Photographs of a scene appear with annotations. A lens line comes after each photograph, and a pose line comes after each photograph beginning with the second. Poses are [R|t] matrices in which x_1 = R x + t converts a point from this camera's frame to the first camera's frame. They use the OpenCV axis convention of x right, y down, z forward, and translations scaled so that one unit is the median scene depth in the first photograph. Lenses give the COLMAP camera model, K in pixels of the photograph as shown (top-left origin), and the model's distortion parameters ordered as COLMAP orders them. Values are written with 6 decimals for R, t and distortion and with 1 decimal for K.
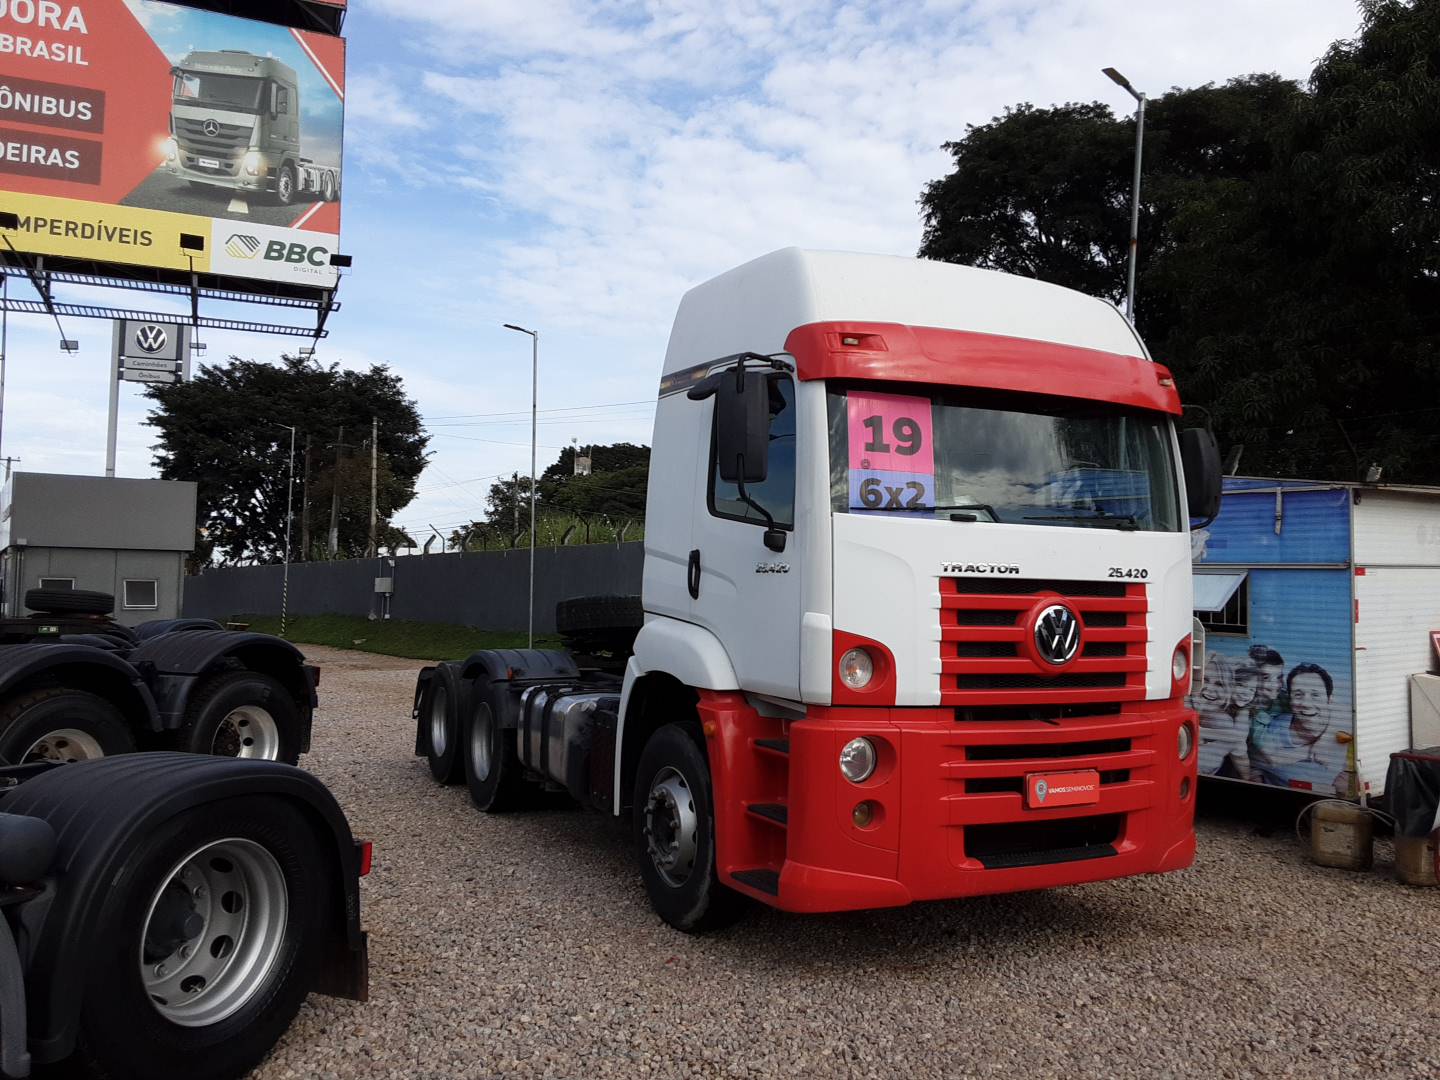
lens RADIAL K [[1152.9, 0, 715.3], [0, 1152.9, 513.9], [0, 0, 1]] dist [0.117749, -0.170097]
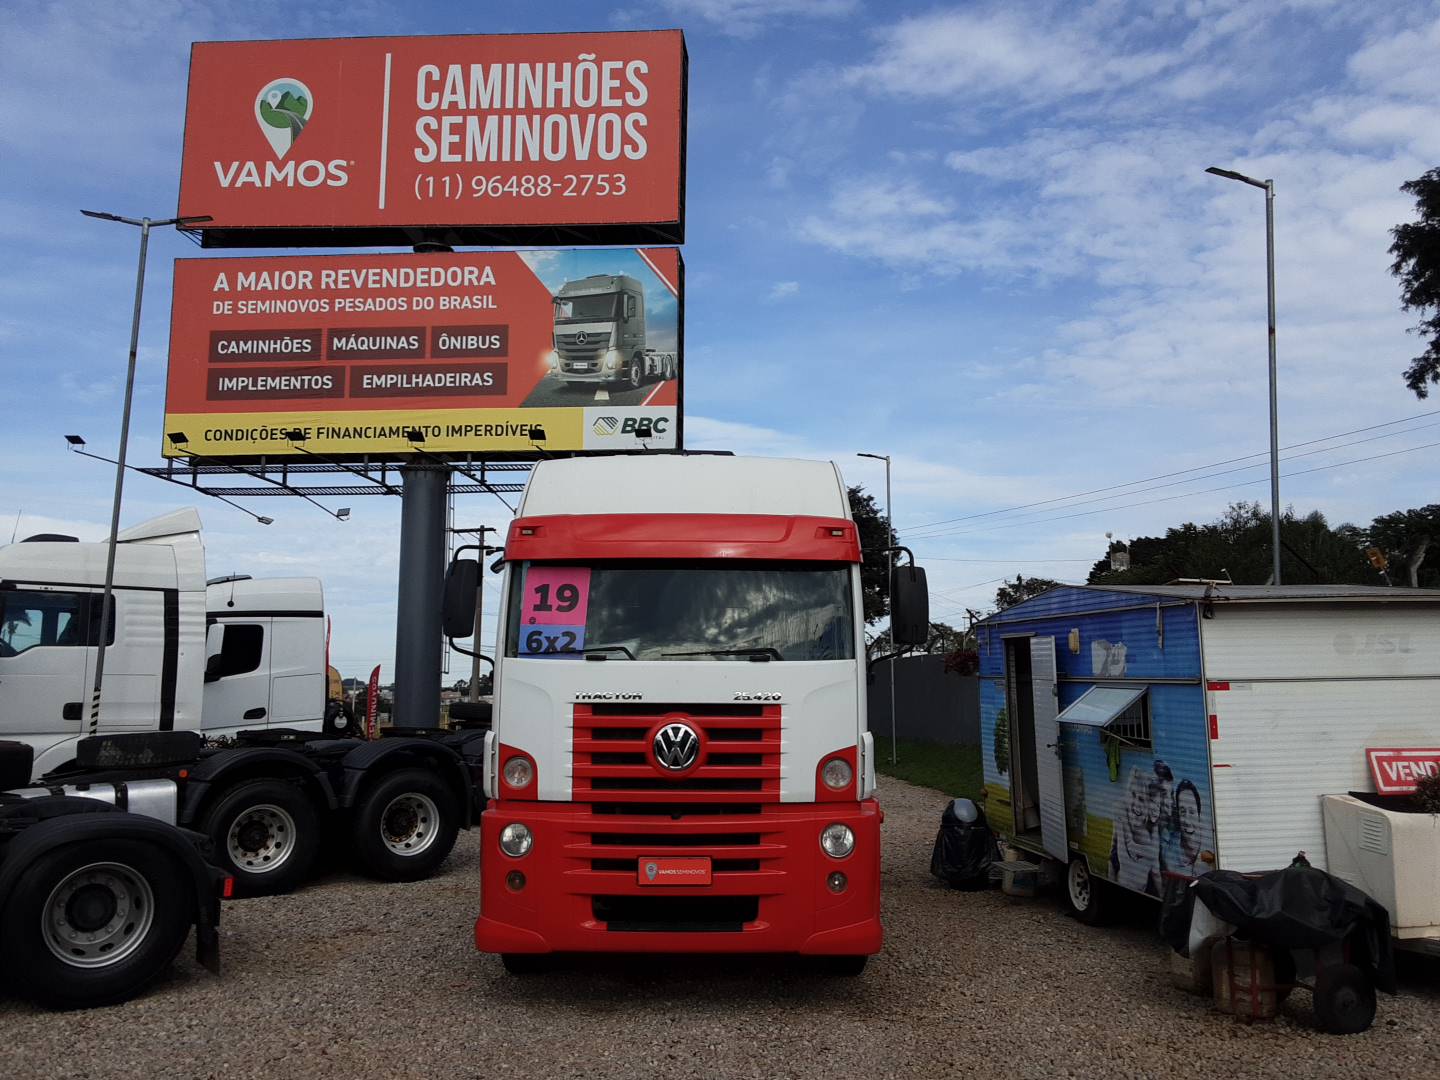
lens RADIAL K [[1152.9, 0, 715.3], [0, 1152.9, 513.9], [0, 0, 1]] dist [0.117749, -0.170097]
pose [[0.881555, -0.082949, -0.464736, 0.616501], [0.042126, 0.994337, -0.097566, -0.016313], [0.470197, 0.066432, 0.880057, -0.075950]]
